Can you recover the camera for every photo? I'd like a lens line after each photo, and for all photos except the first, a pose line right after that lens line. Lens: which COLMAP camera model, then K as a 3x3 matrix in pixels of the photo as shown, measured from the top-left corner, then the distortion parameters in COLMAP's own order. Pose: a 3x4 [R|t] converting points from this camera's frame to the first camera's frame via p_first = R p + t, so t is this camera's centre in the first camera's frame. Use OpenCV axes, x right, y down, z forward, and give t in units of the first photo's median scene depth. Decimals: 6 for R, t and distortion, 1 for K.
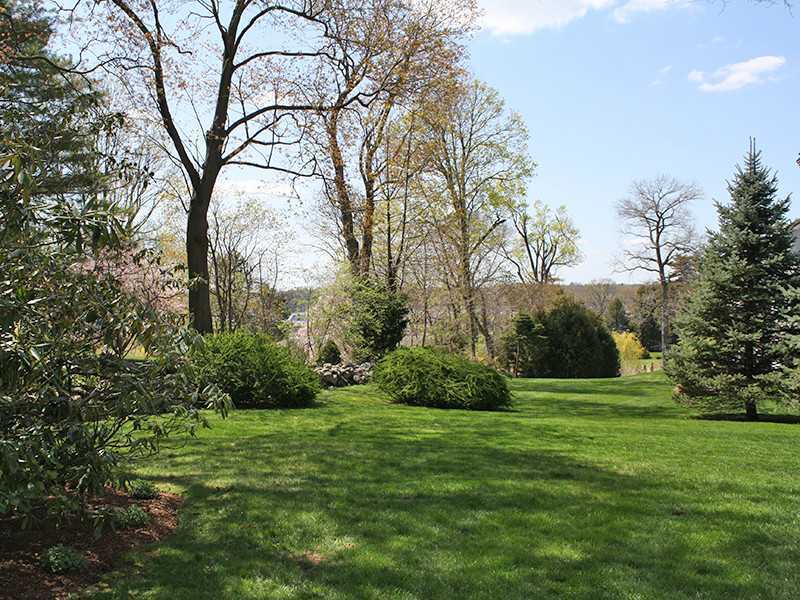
lens RADIAL K [[794.3, 0, 400.0], [0, 794.3, 300.0], [0, 0, 1]] dist [-0.095847, -0.006055]
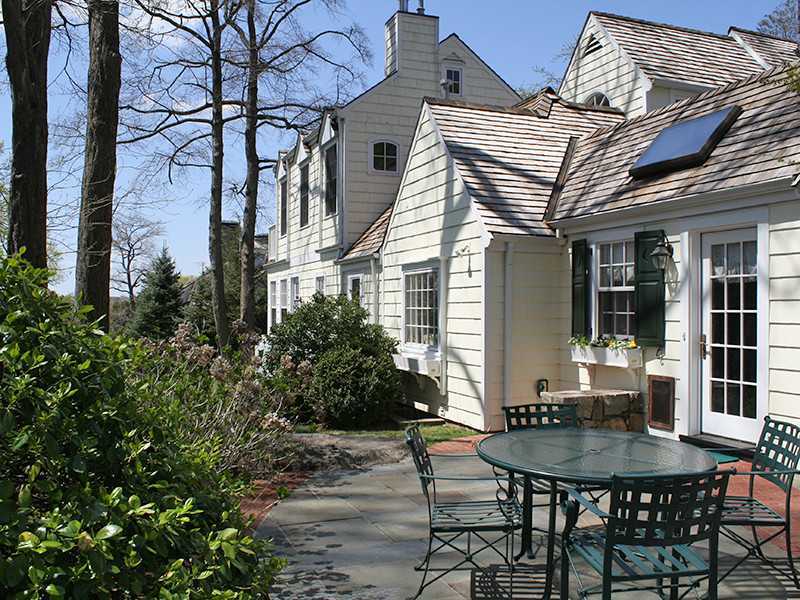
lens RADIAL K [[794.3, 0, 400.0], [0, 794.3, 300.0], [0, 0, 1]] dist [-0.095847, -0.006055]
pose [[0.801988, 0.015691, 0.597134, -0.067011], [-0.007881, 0.999846, -0.015689, -0.007622], [-0.597288, 0.007877, 0.801988, -0.249211]]
